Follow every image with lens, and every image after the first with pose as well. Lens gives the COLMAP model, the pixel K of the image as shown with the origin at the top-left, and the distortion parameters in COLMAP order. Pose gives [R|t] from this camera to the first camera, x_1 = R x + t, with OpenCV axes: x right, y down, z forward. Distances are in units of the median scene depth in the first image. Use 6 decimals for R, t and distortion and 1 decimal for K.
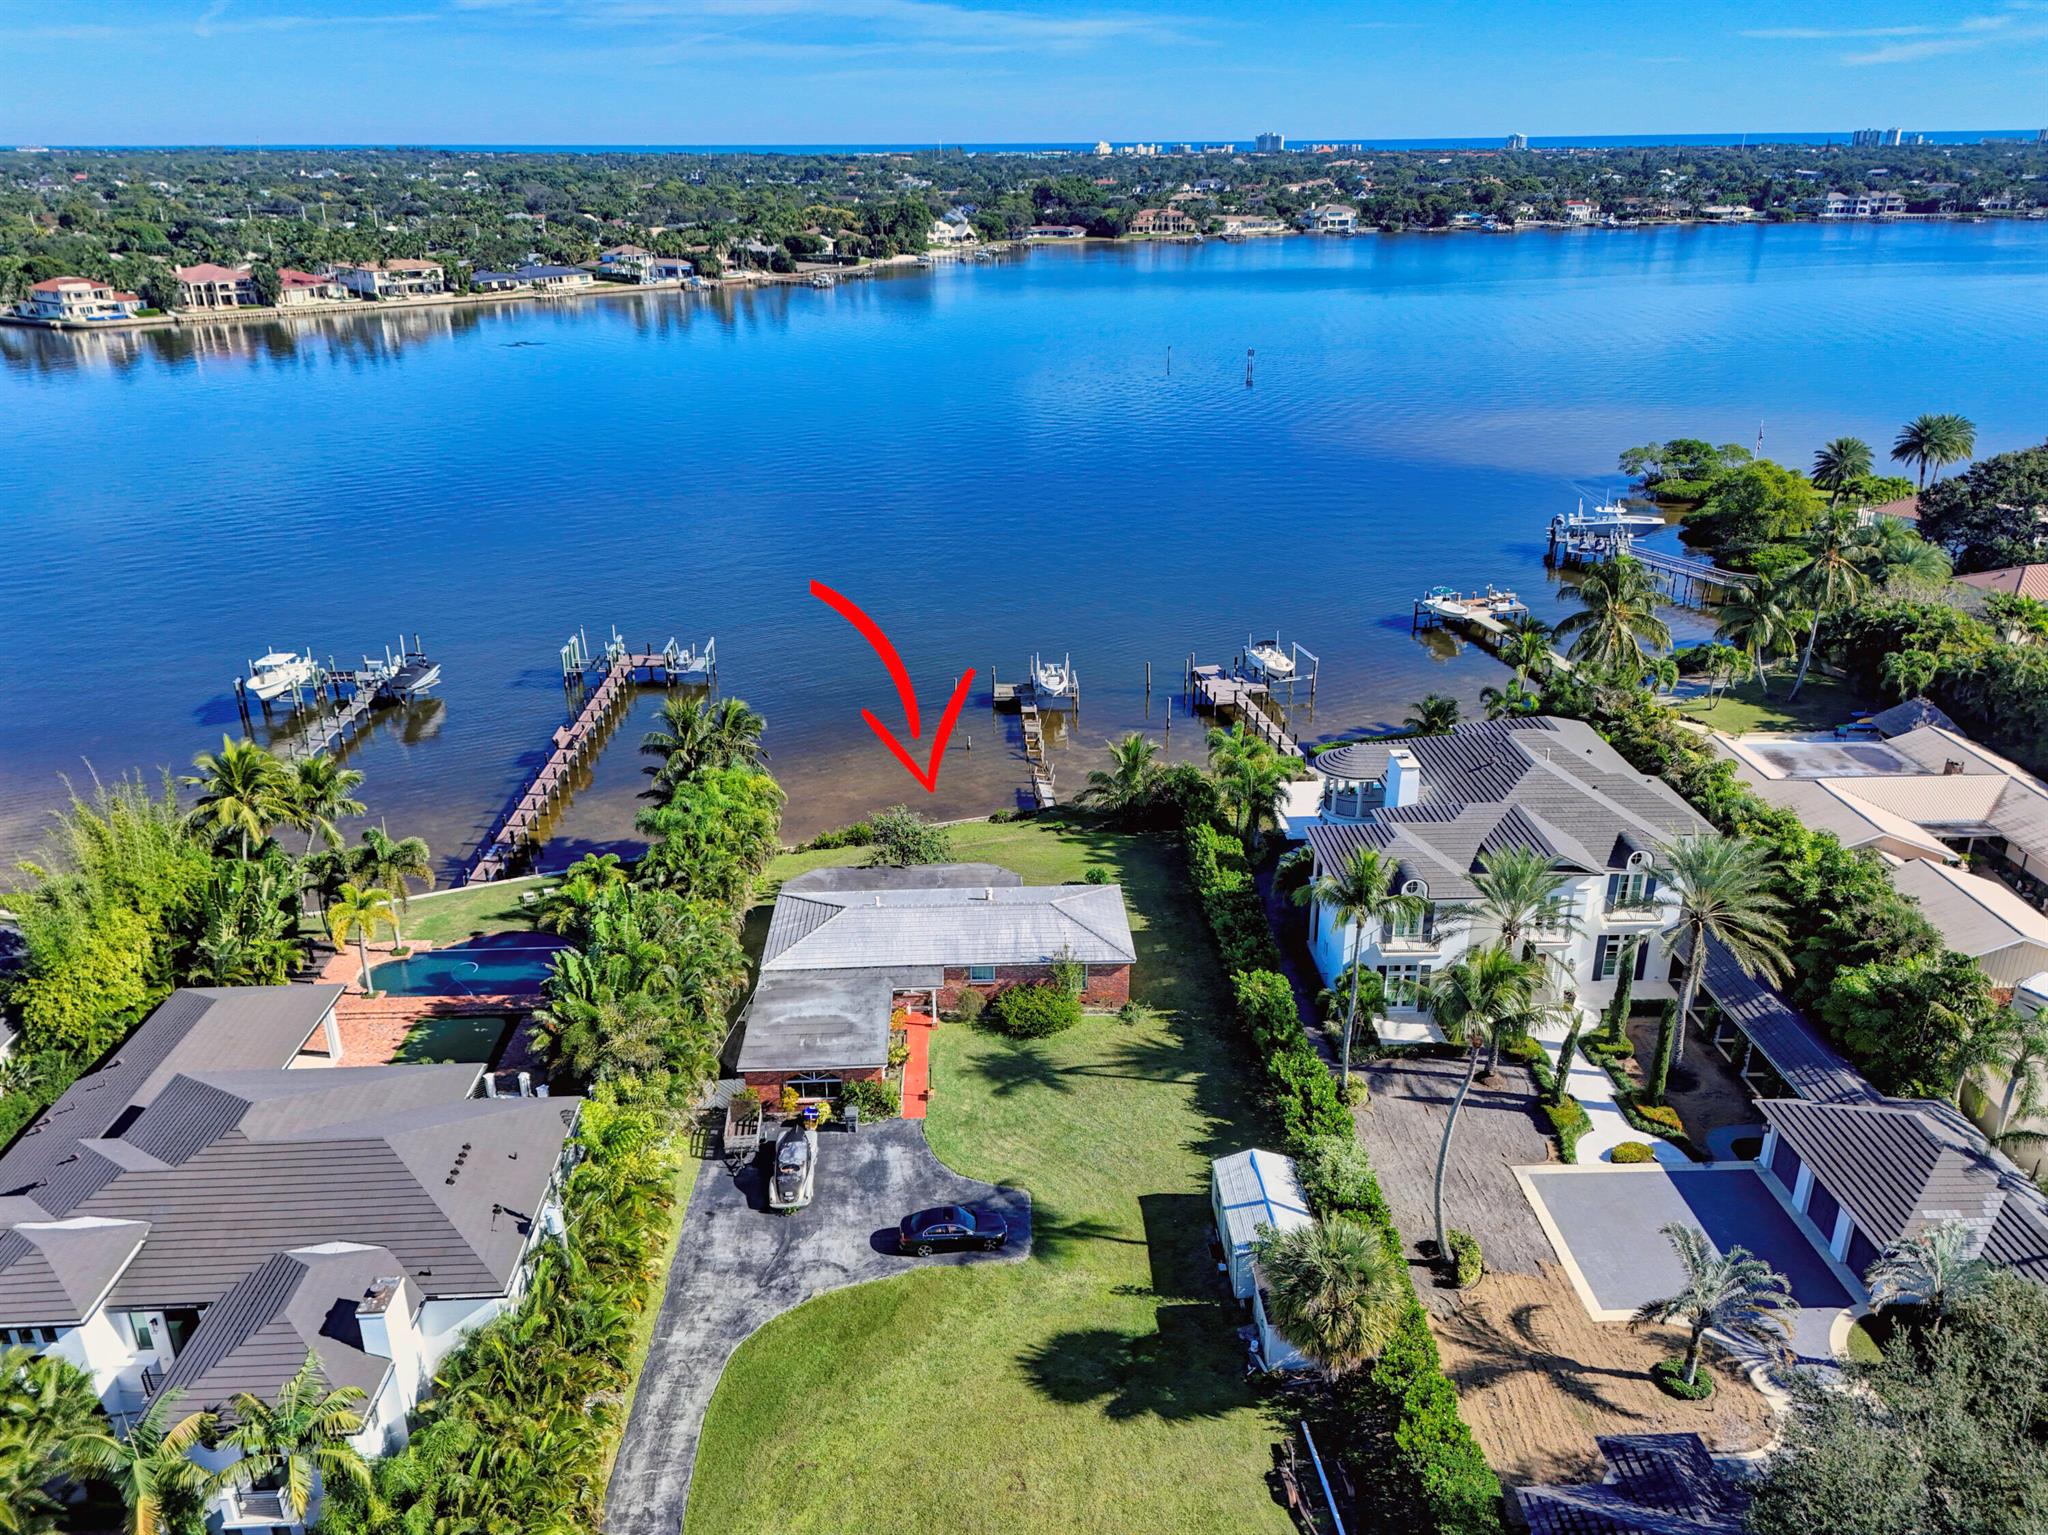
lens RADIAL K [[1531.5, 0, 1044.9], [0, 1531.5, 735.2], [0, 0, 1]] dist [0.070680, -0.057819]
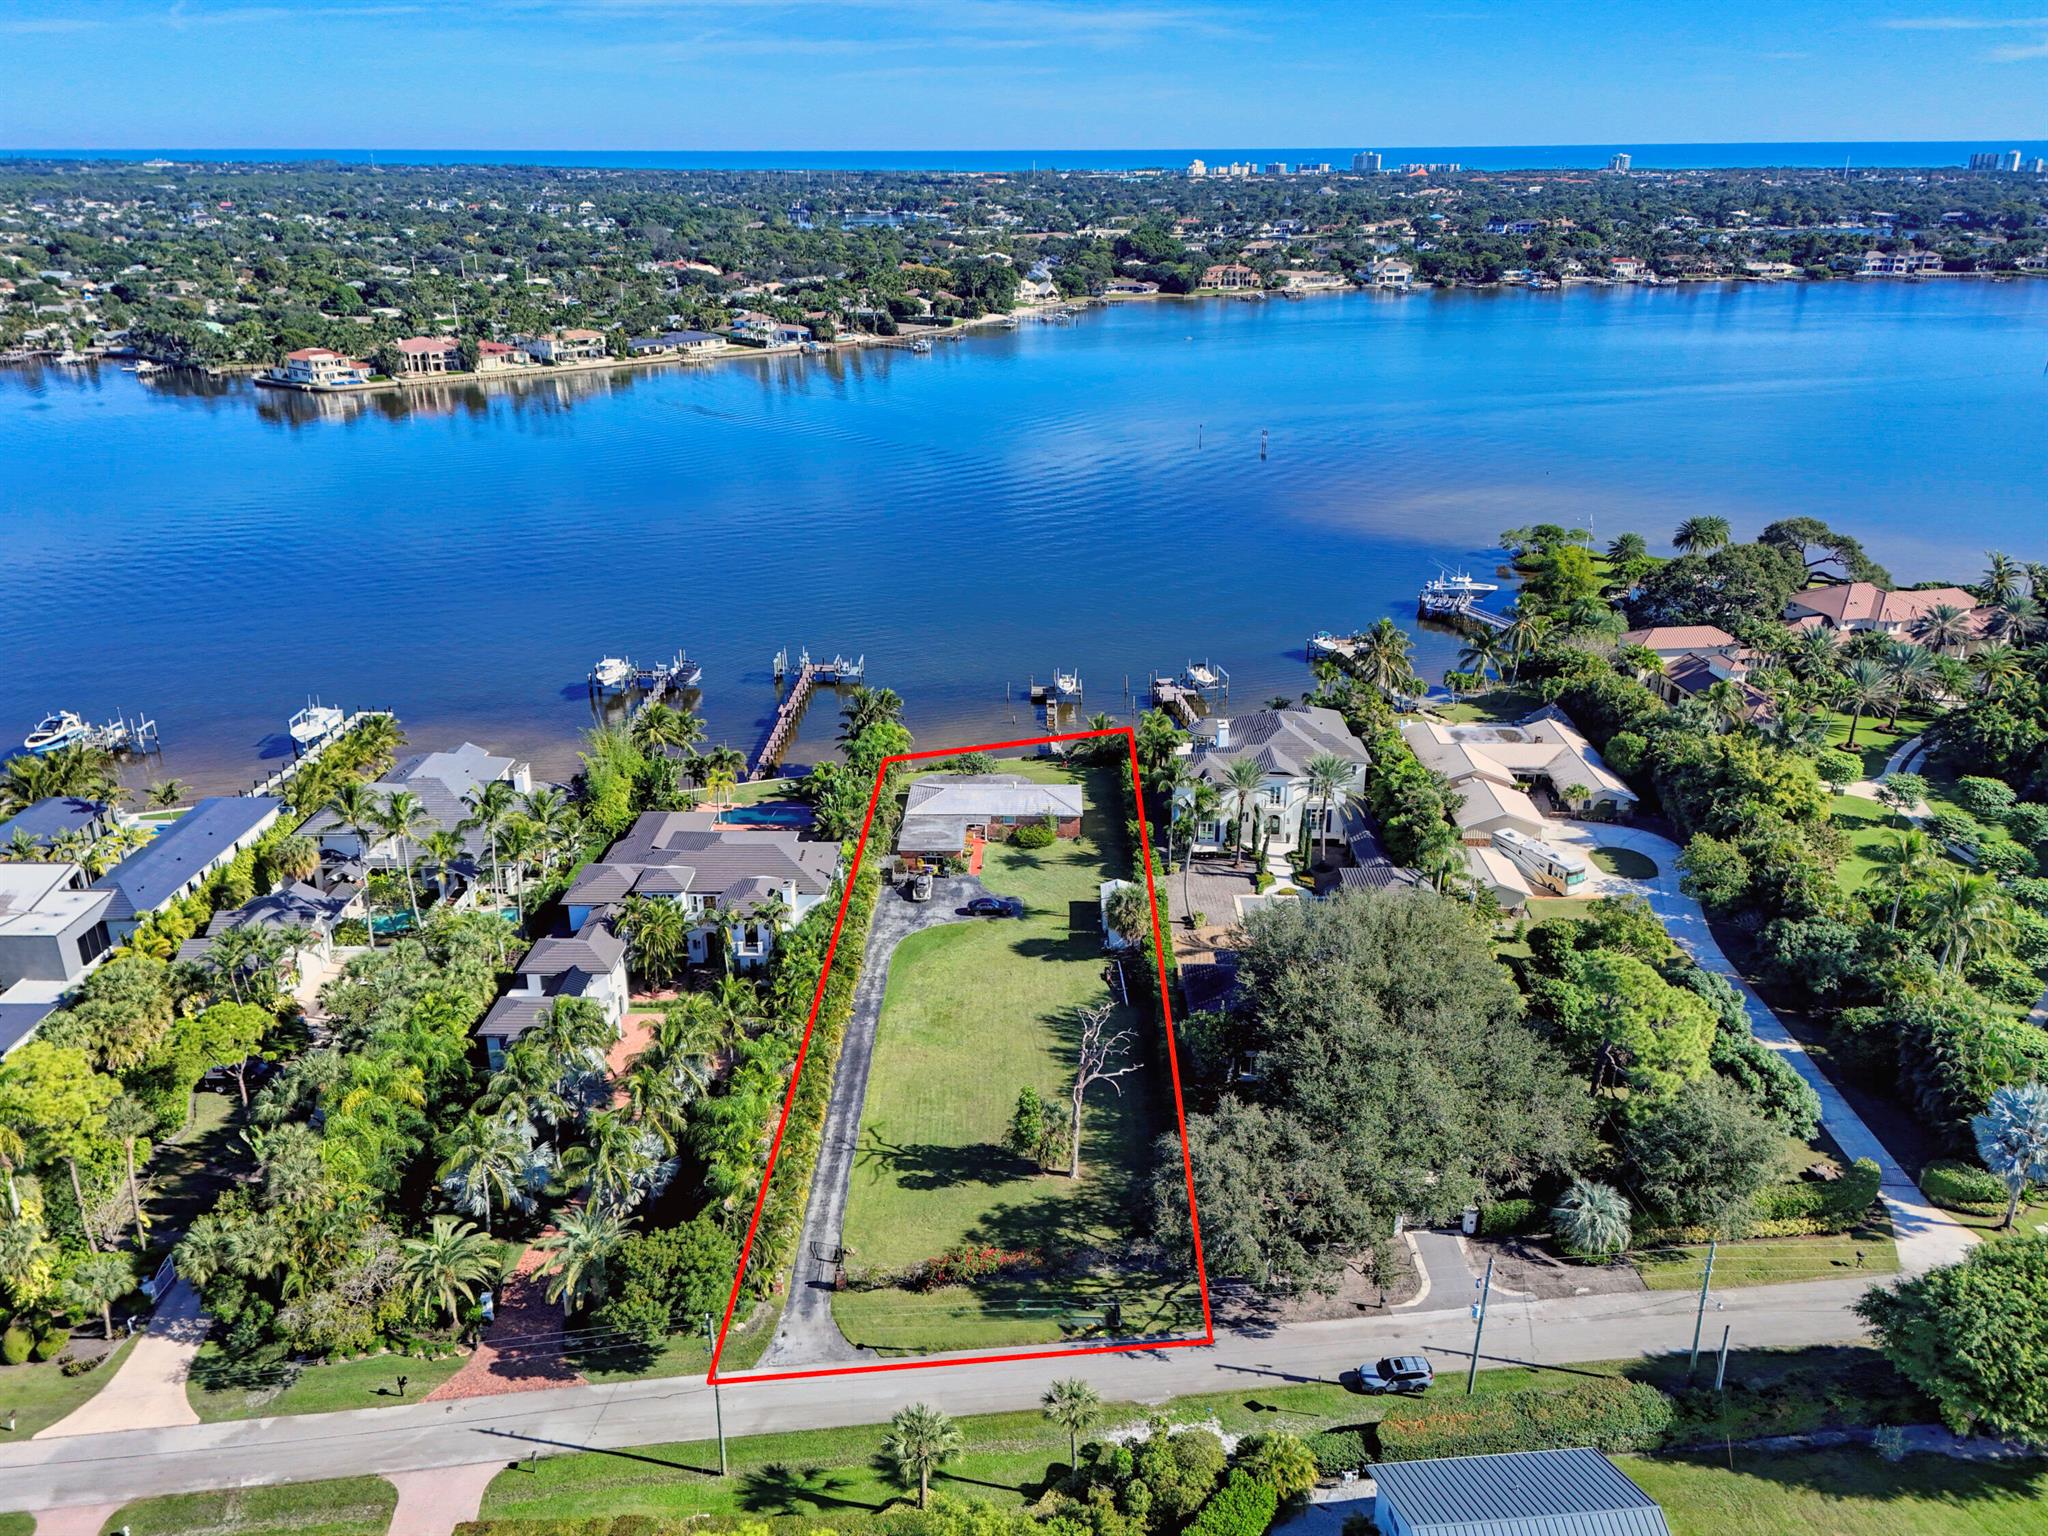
lens RADIAL K [[1531.5, 0, 1038.1], [0, 1531.5, 762.2], [0, 0, 1]] dist [0.070680, -0.057819]
pose [[0.998136, 0.024387, -0.055950, 0.068431], [-0.024077, 0.999691, 0.006203, 0.038050], [0.056084, -0.004845, 0.998414, -0.655044]]
